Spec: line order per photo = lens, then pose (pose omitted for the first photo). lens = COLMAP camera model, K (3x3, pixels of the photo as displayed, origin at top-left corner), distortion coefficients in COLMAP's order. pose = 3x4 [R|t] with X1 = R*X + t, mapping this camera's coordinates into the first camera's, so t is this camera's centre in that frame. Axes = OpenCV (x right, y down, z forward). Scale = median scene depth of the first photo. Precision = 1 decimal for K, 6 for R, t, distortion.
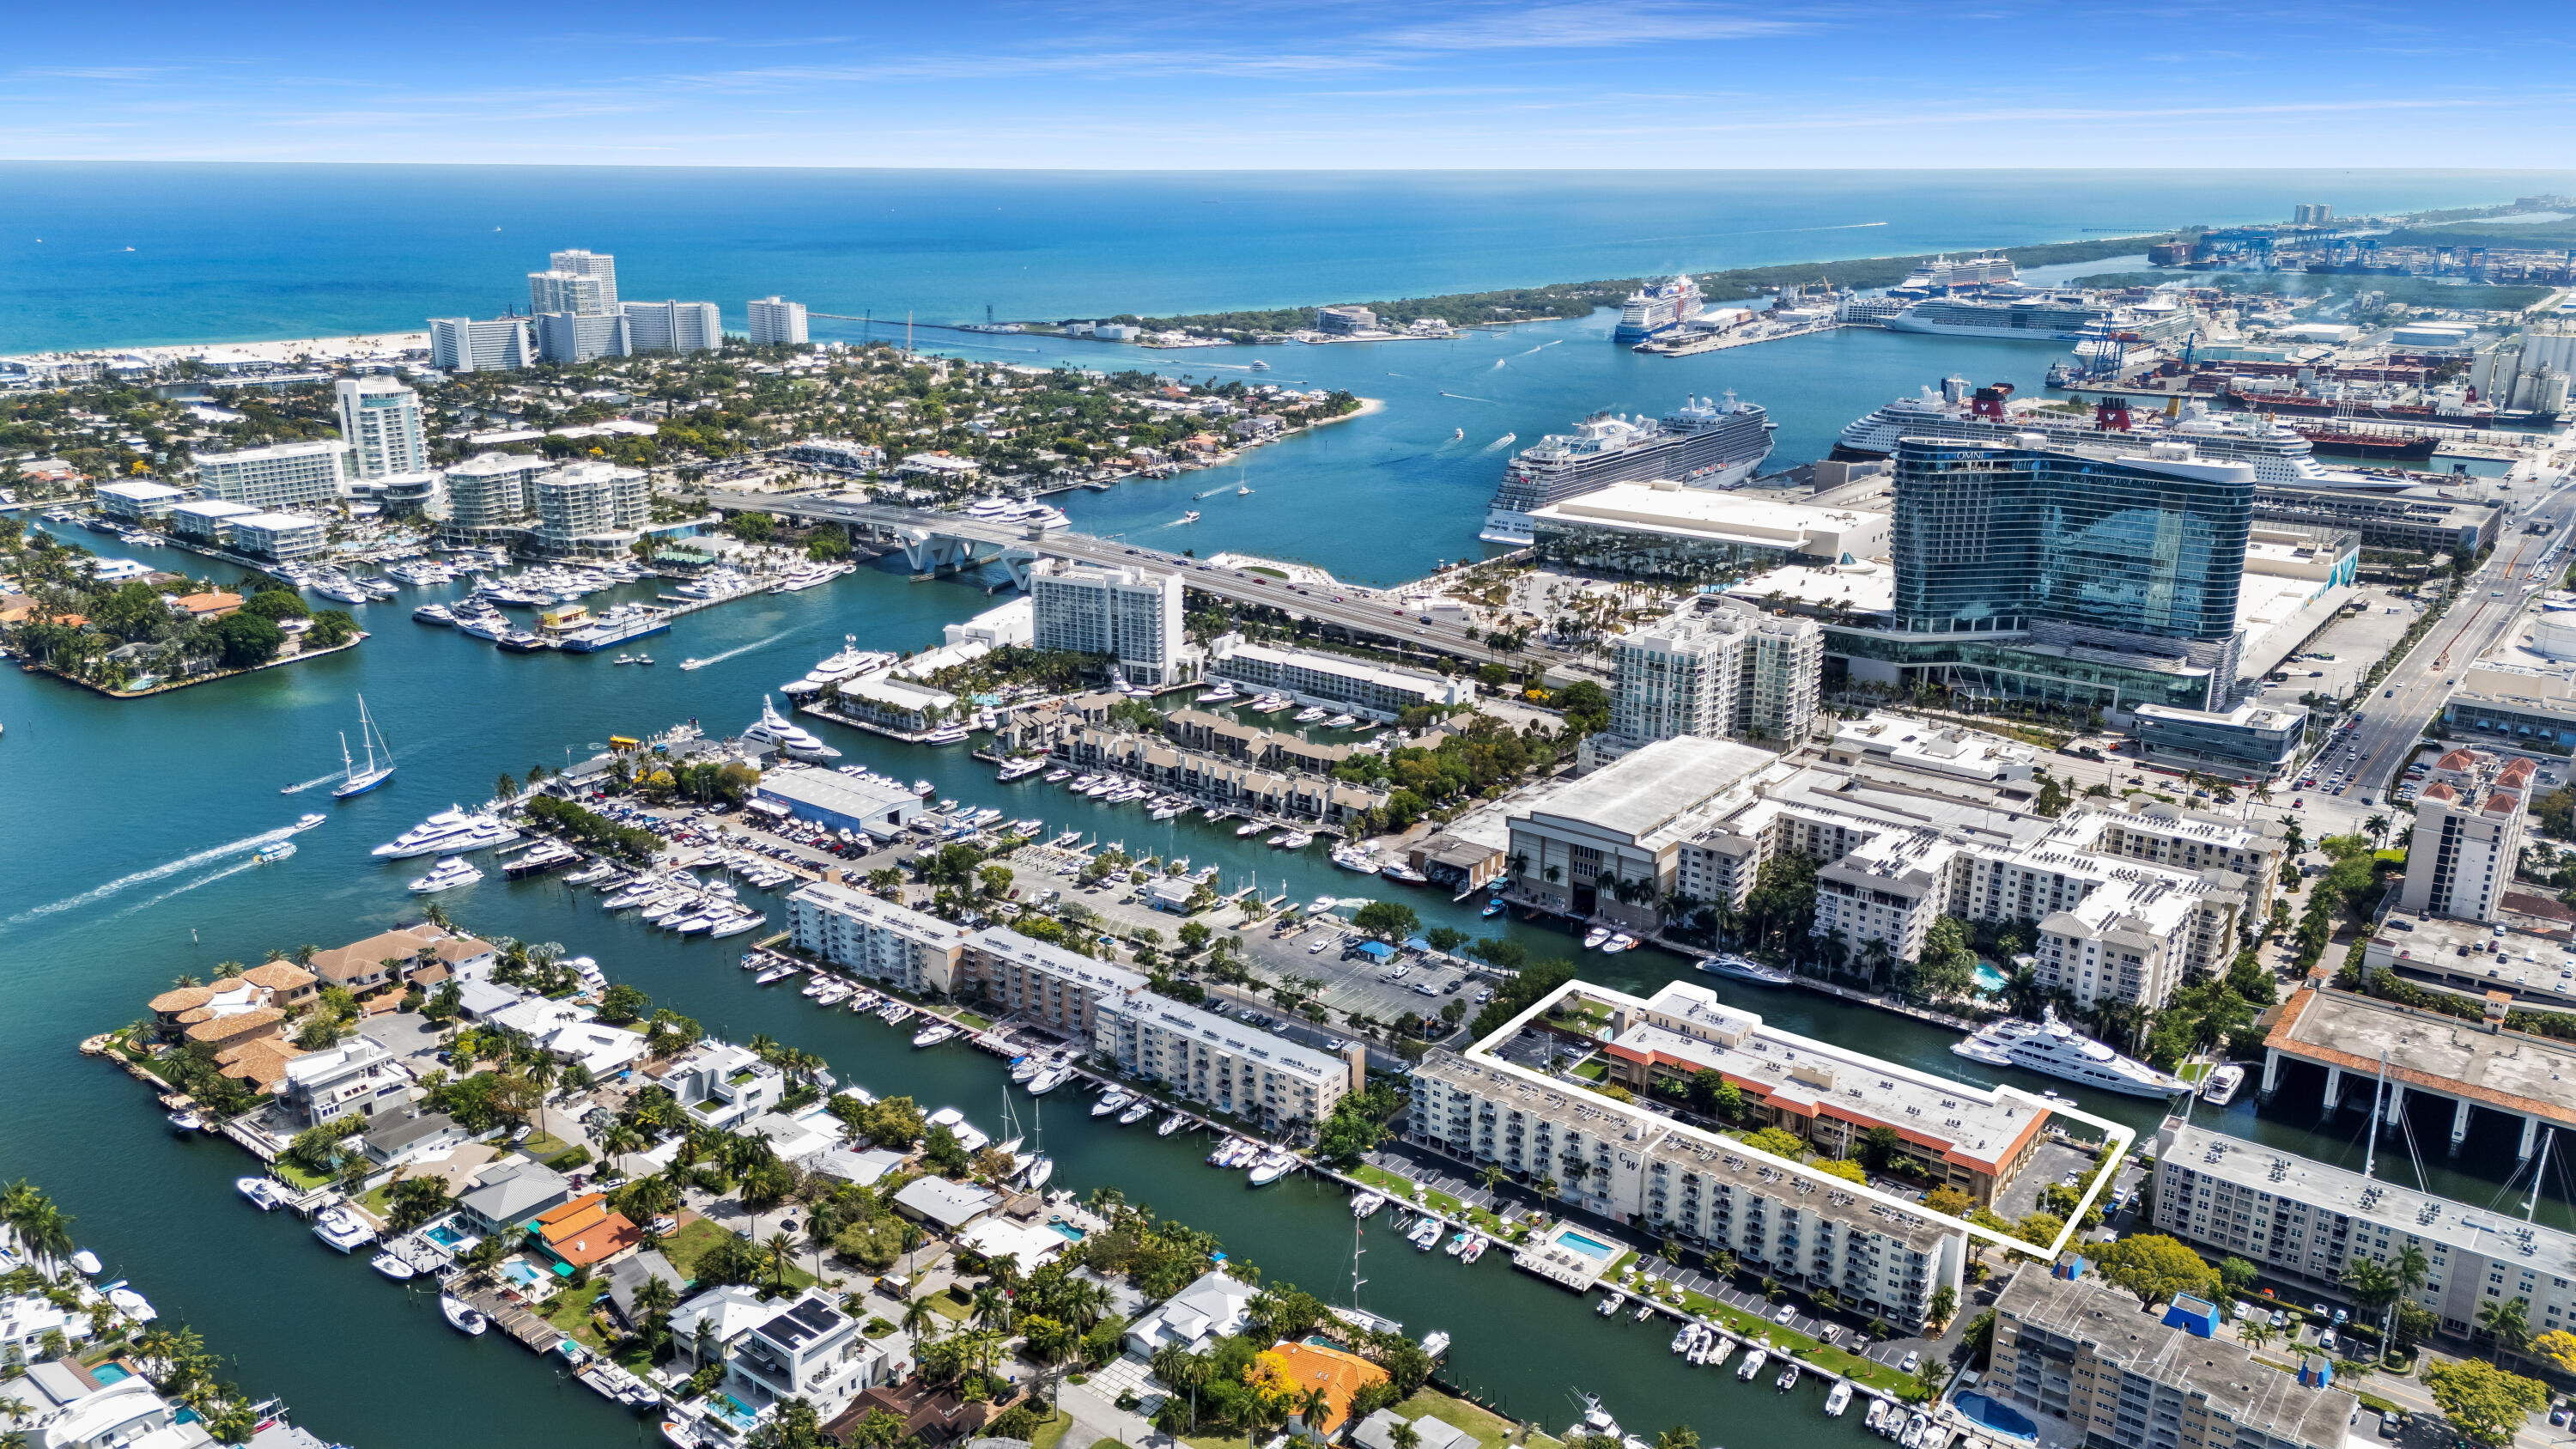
lens RADIAL K [[1888.1, 0, 1282.2], [0, 1888.1, 717.5], [0, 0, 1]] dist [0.082740, -0.083775]
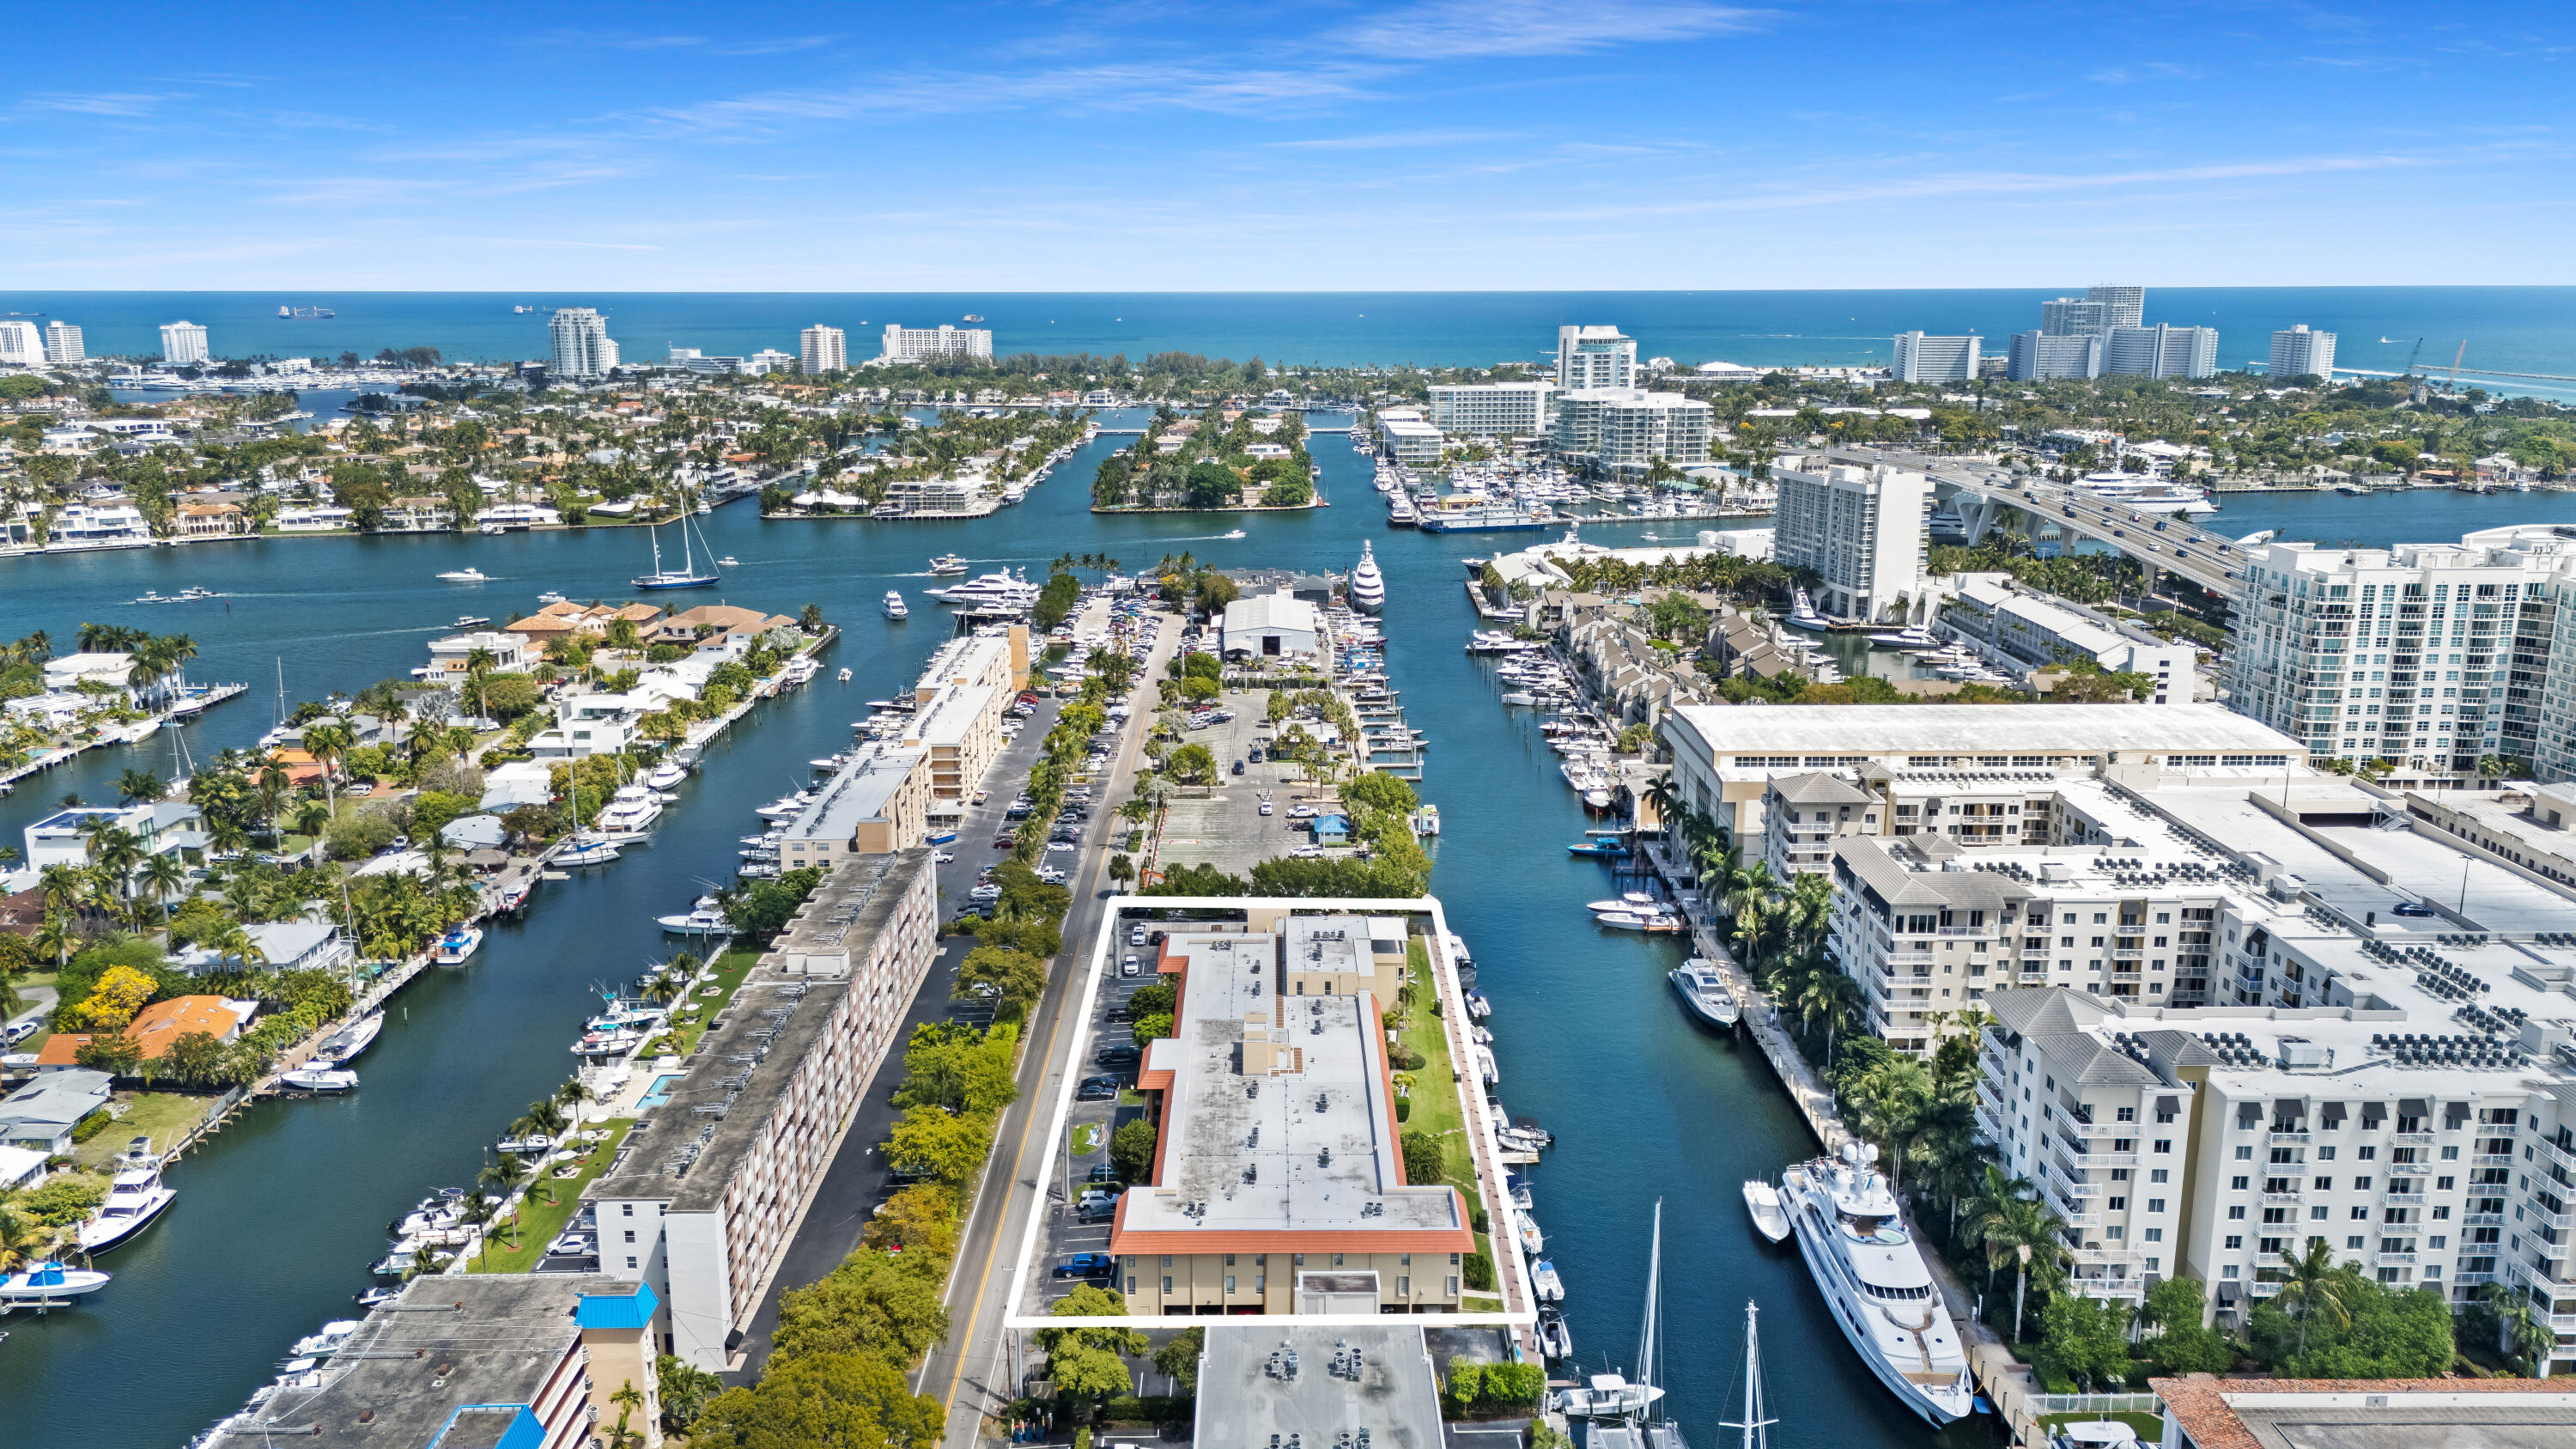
lens RADIAL K [[1881.4, 0, 1289.1], [0, 1881.4, 742.0], [0, 0, 1]] dist [0.078180, -0.075703]
pose [[0.620807, 0.180375, -0.762931, 0.551808], [-0.217478, 0.974600, 0.053453, 0.057030], [0.753194, 0.132737, 0.644267, 0.521753]]
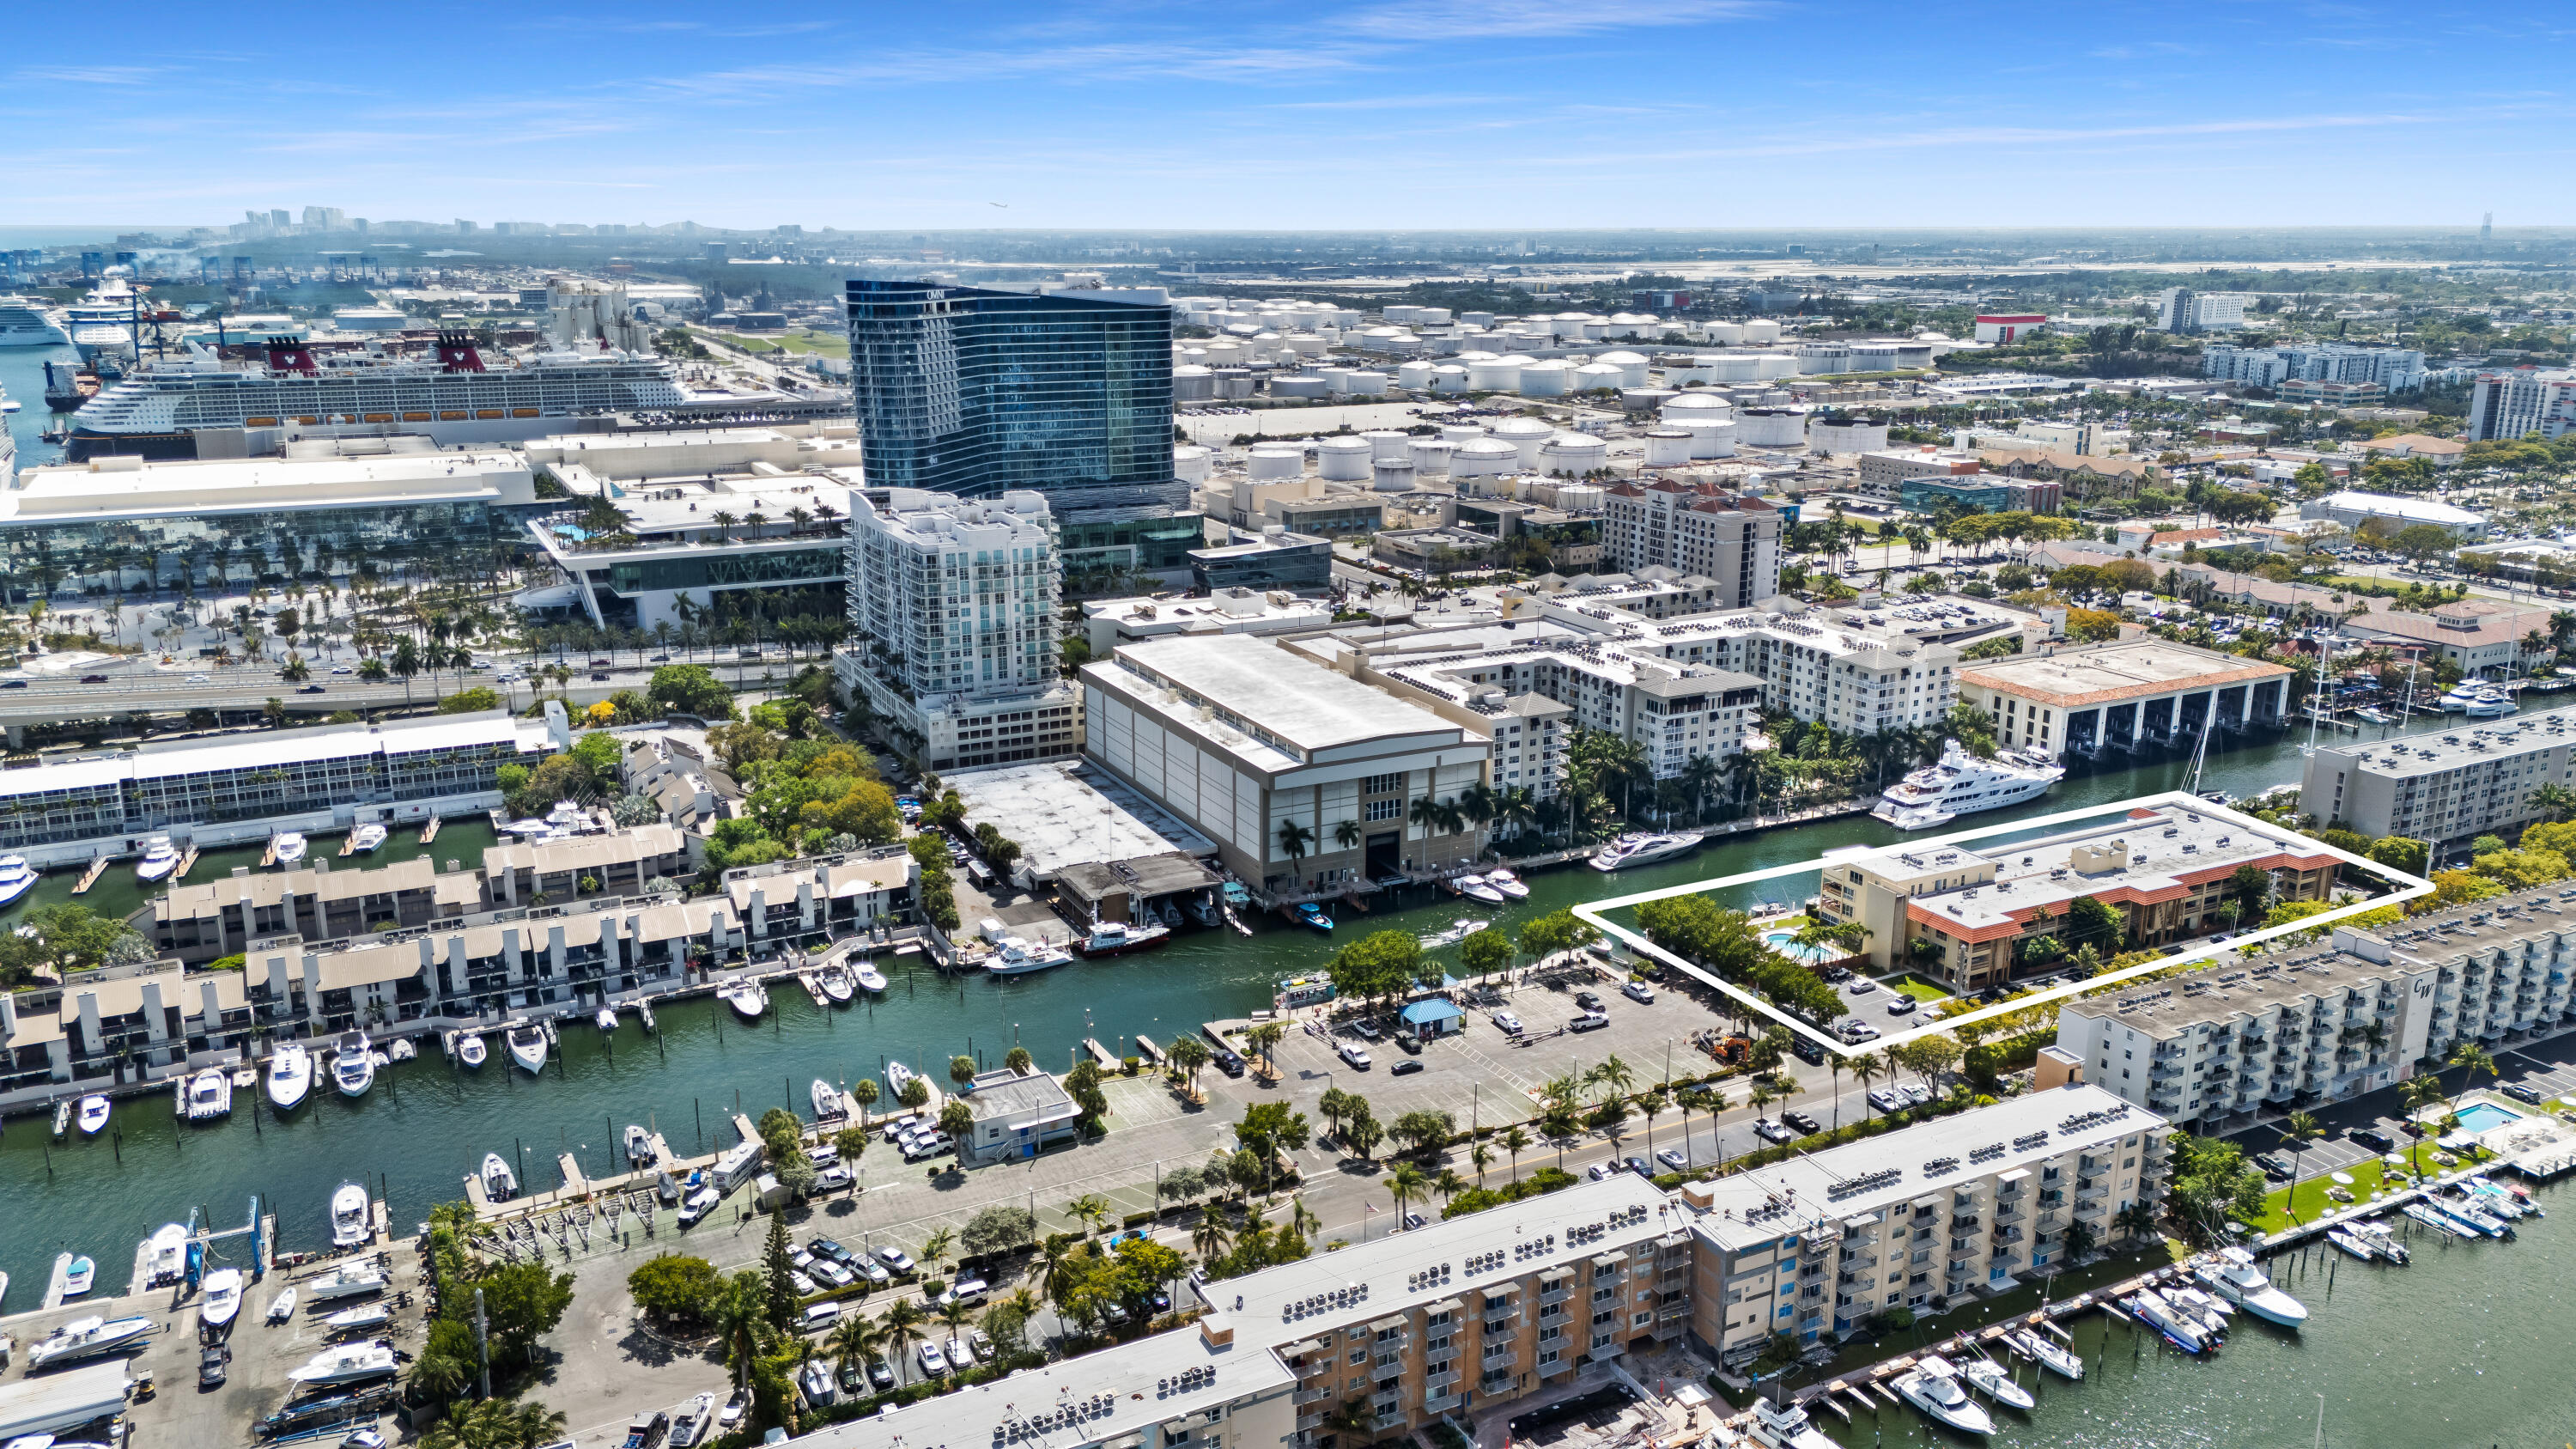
lens RADIAL K [[1888.1, 0, 1282.2], [0, 1888.1, 717.5], [0, 0, 1]] dist [0.082740, -0.083775]
pose [[0.425049, -0.232505, 0.874800, -0.435818], [0.257119, 0.957651, 0.129596, -0.046617], [-0.867884, 0.169843, 0.466830, 0.740330]]
